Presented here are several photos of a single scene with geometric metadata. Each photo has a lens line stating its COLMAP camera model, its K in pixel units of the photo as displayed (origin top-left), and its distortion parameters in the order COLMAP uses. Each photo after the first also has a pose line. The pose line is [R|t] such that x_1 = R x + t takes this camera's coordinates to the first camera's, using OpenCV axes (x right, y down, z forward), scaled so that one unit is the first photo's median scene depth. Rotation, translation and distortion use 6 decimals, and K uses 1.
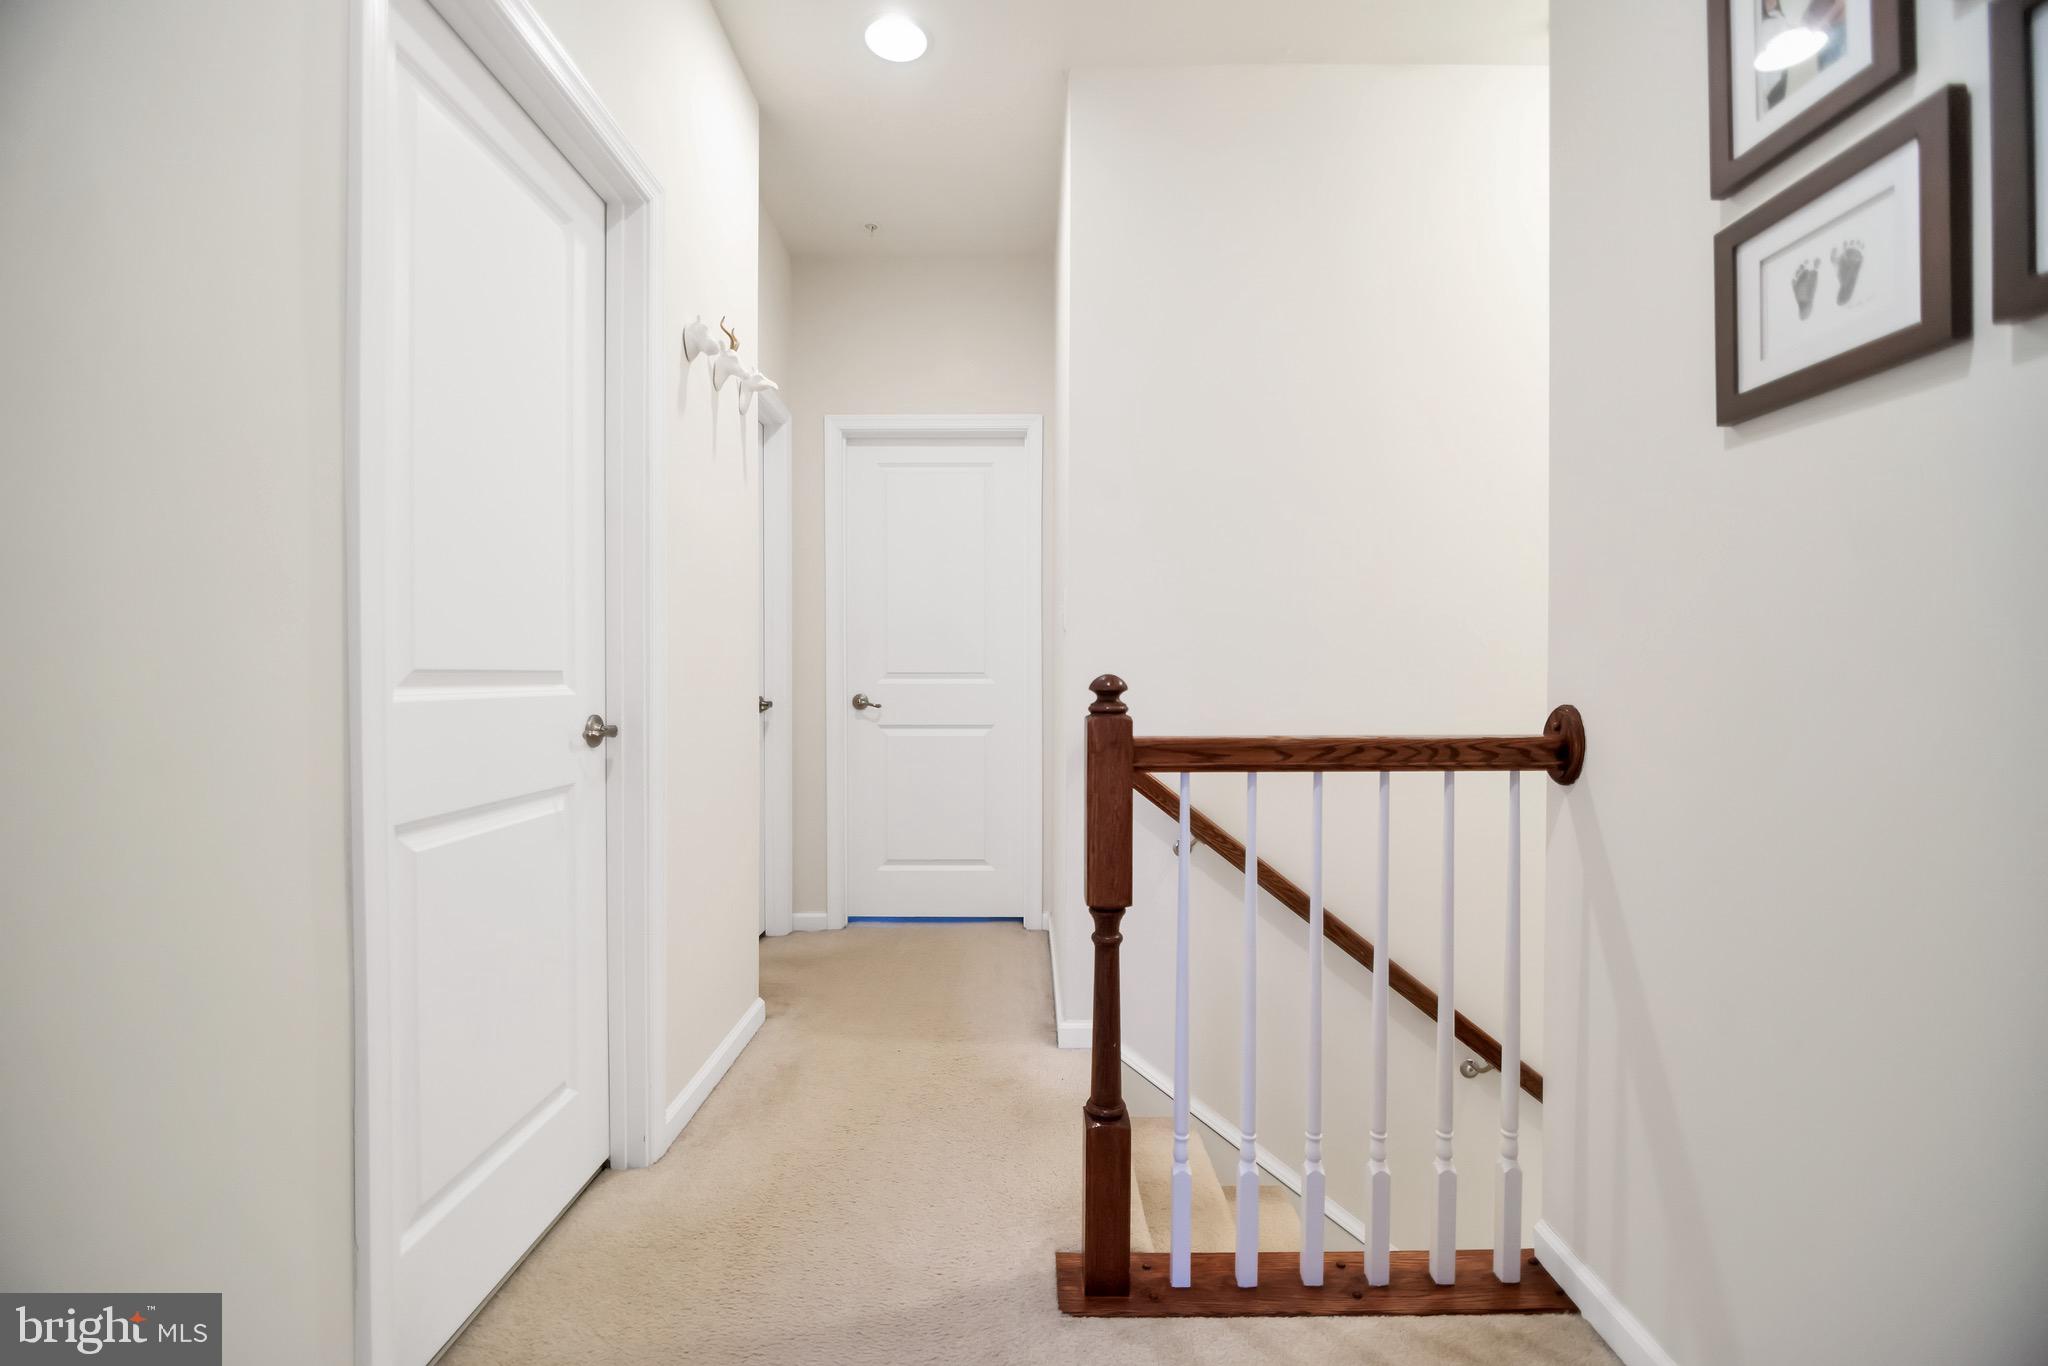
lens RADIAL K [[873.7, 0, 1011.5], [0, 873.7, 680.5], [0, 0, 1]] dist [-0.015382, -0.002615]
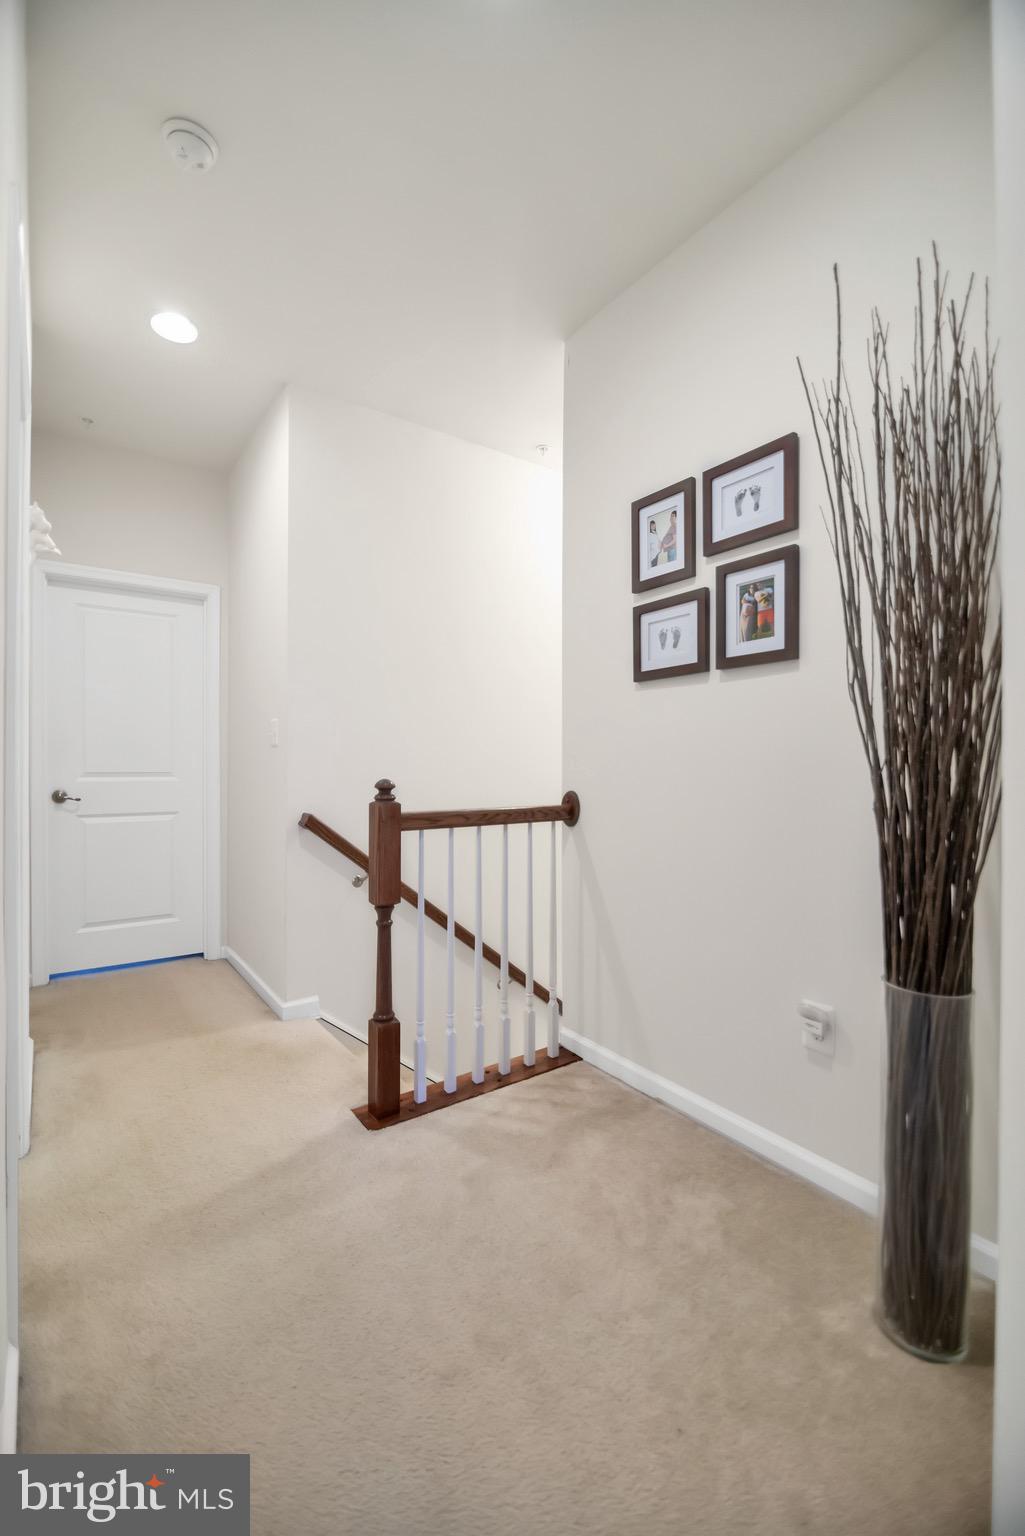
lens RADIAL K [[655.3, 0, 526.8], [0, 655.3, 757.2], [0, 0, 1]] dist [-0.015382, -0.002615]
pose [[0.796963, 0.011364, 0.603921, -0.484729], [0.002174, 0.999763, -0.021682, -0.022799], [-0.604024, 0.018593, 0.796749, -0.284948]]
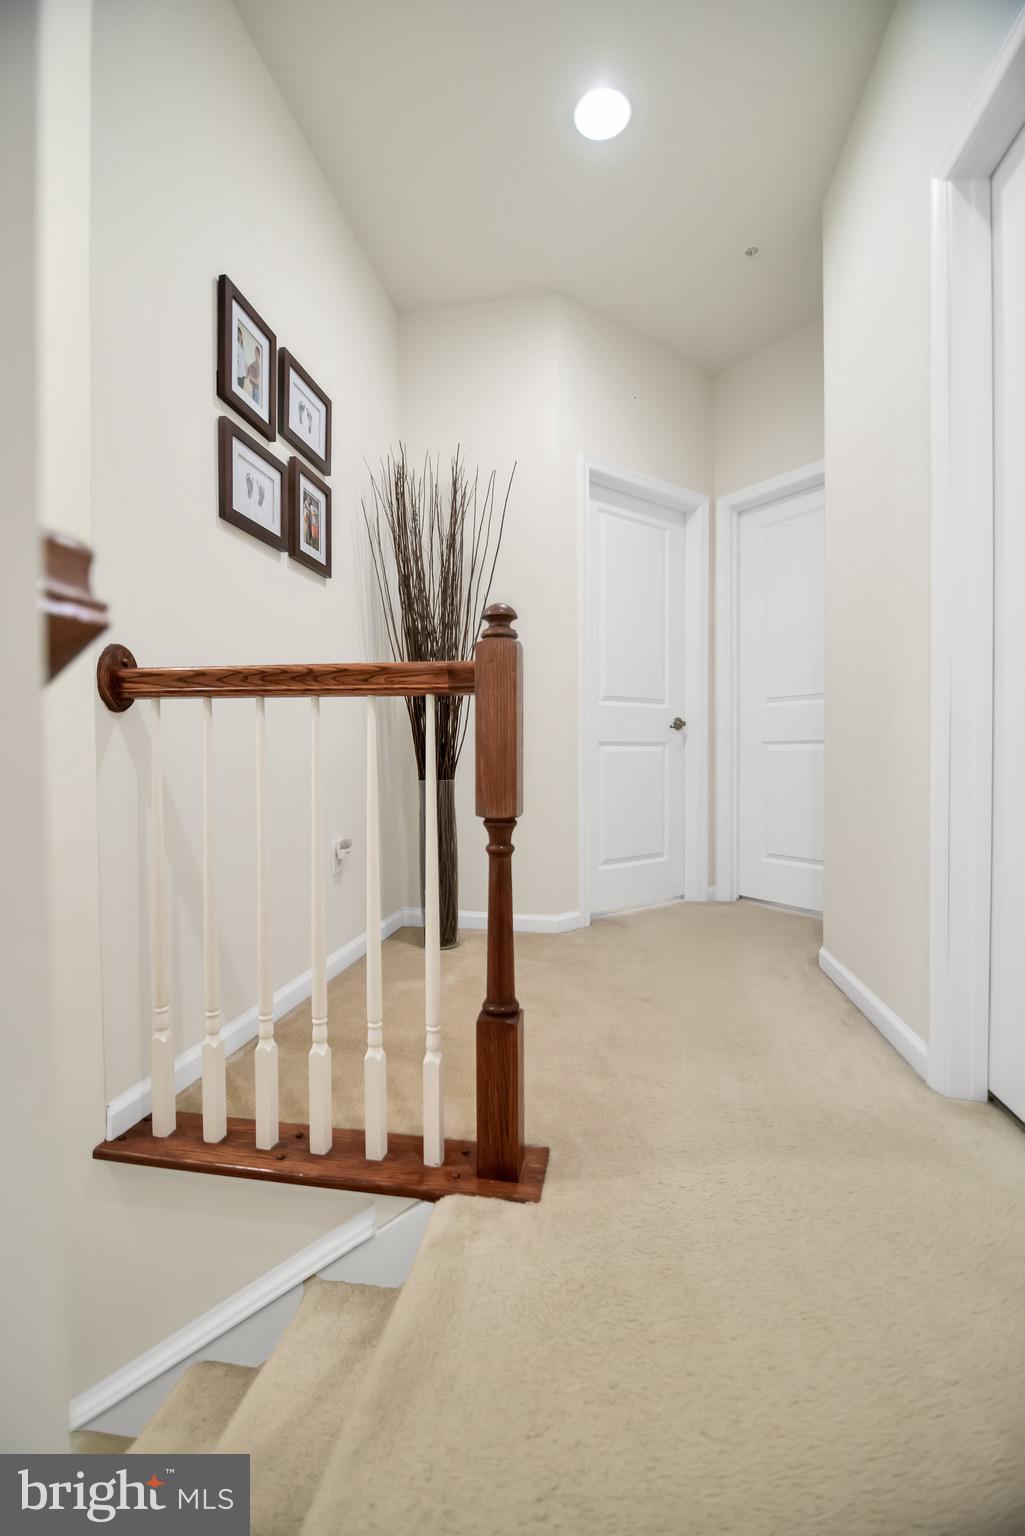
lens RADIAL K [[655.3, 0, 510.6], [0, 655.3, 764.6], [0, 0, 1]] dist [-0.015382, -0.002615]
pose [[-0.983518, 0.006715, 0.180683, -0.051323], [0.010244, 0.999774, 0.018606, 0.187195], [-0.180518, 0.020150, -0.983365, 1.838003]]
